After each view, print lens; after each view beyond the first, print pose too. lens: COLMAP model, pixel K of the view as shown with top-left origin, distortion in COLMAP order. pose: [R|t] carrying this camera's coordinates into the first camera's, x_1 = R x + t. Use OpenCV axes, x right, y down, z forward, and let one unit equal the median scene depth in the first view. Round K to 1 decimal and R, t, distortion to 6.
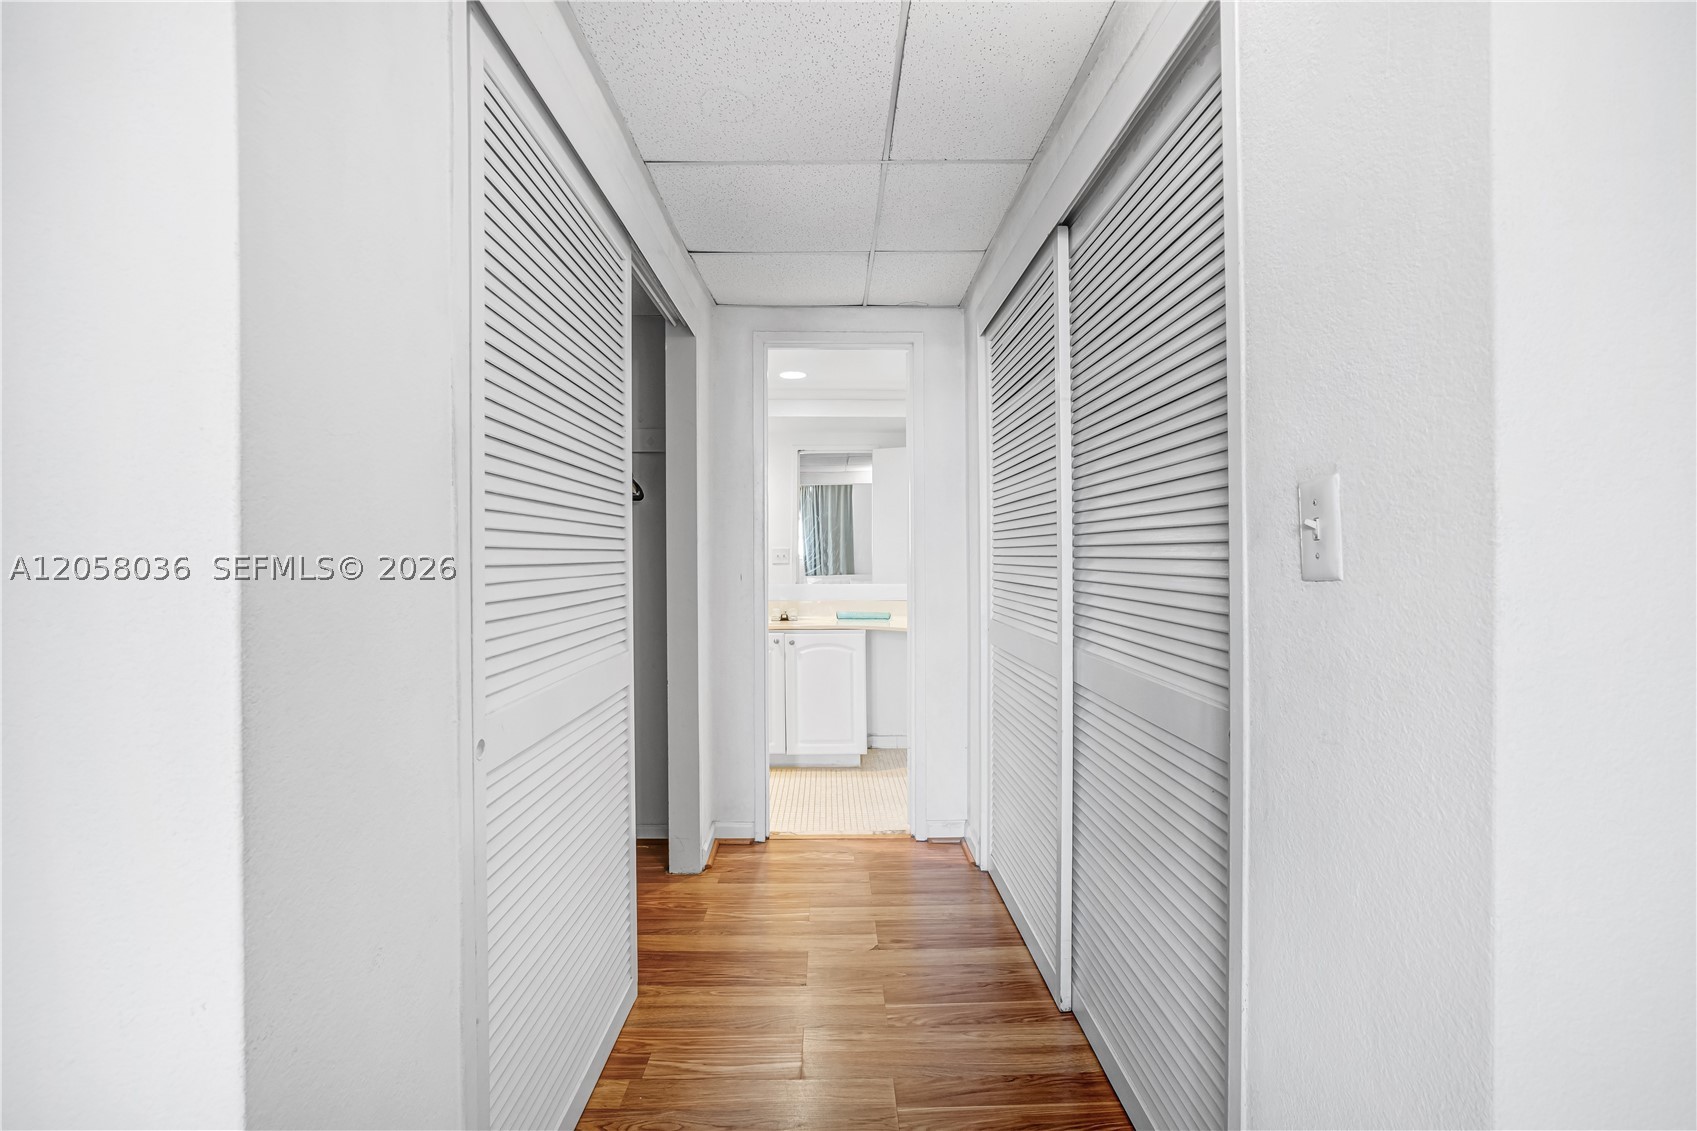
lens RADIAL K [[781.4, 0, 852.0], [0, 781.4, 576.9], [0, 0, 1]] dist [-0.053507, 0.023175]
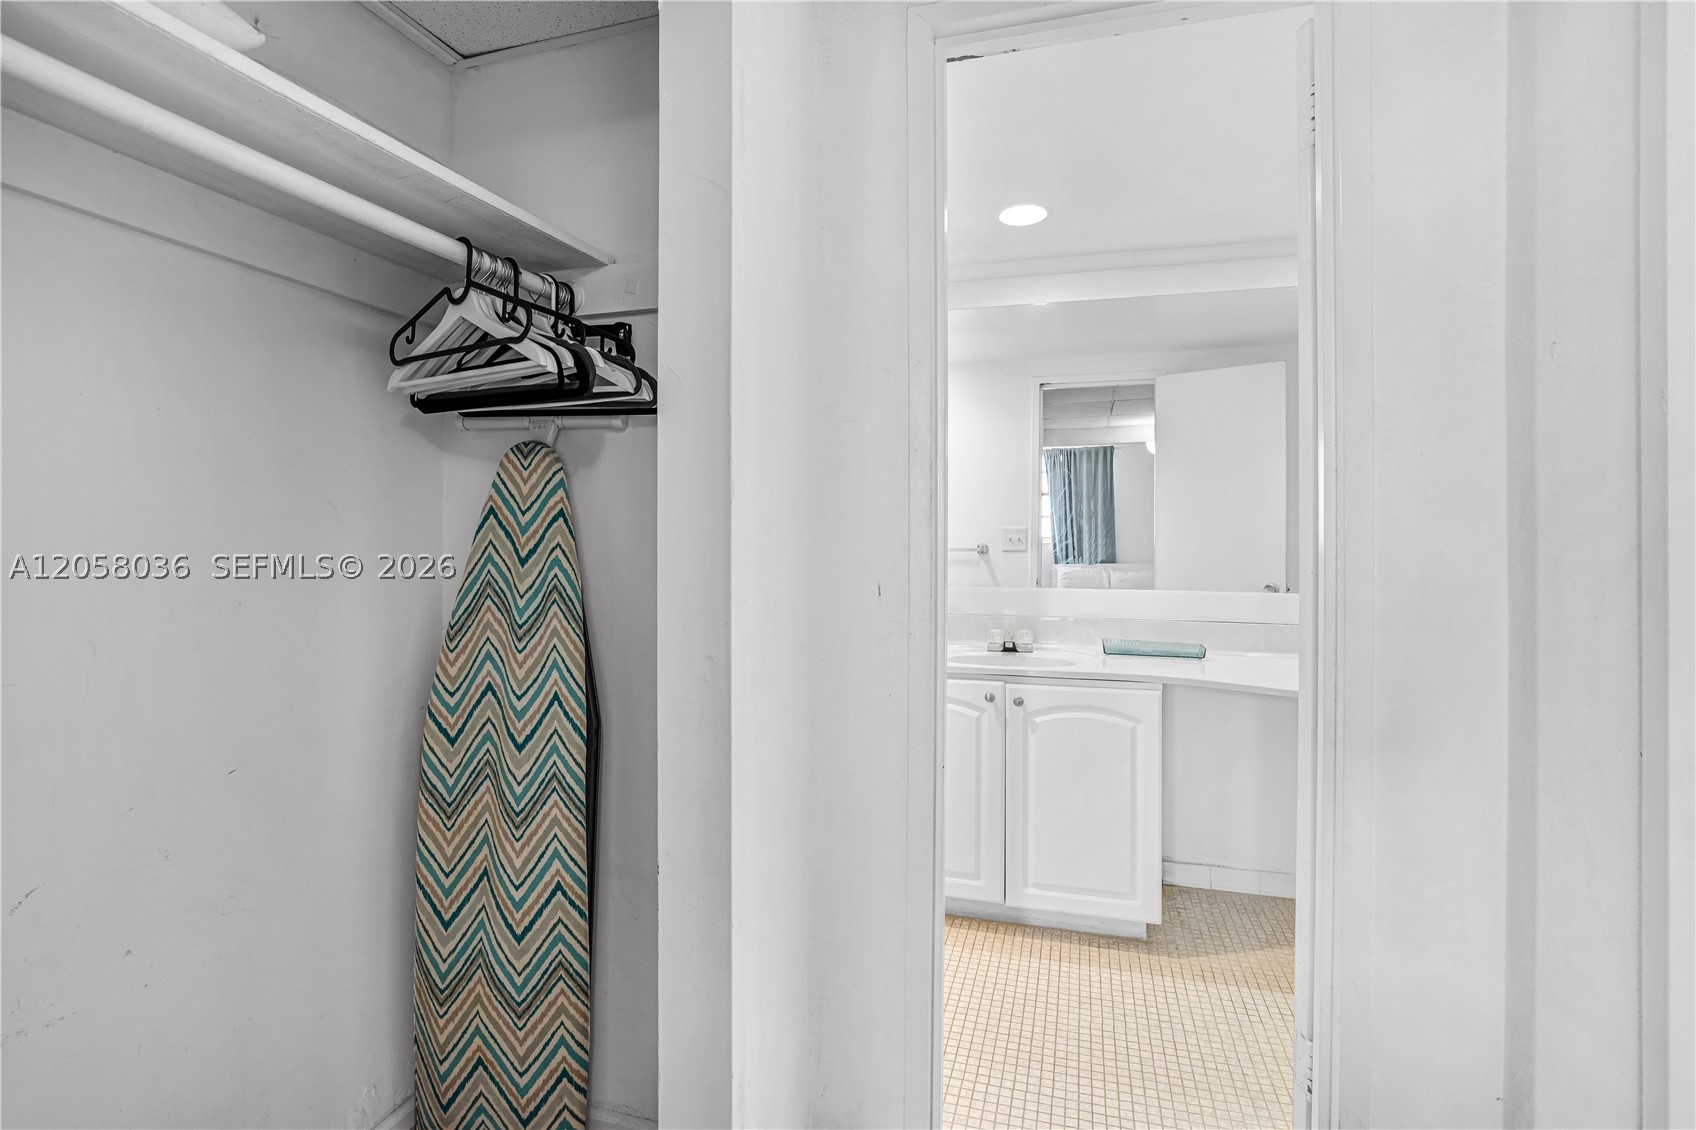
lens RADIAL K [[818.9, 0, 847.8], [0, 818.9, 575.2], [0, 0, 1]] dist [-0.061569, 0.026037]
pose [[0.952902, 0.008536, -0.303159, -0.016929], [-0.003458, 0.999845, 0.017284, -0.011478], [0.303260, -0.015421, 0.952783, 0.377278]]
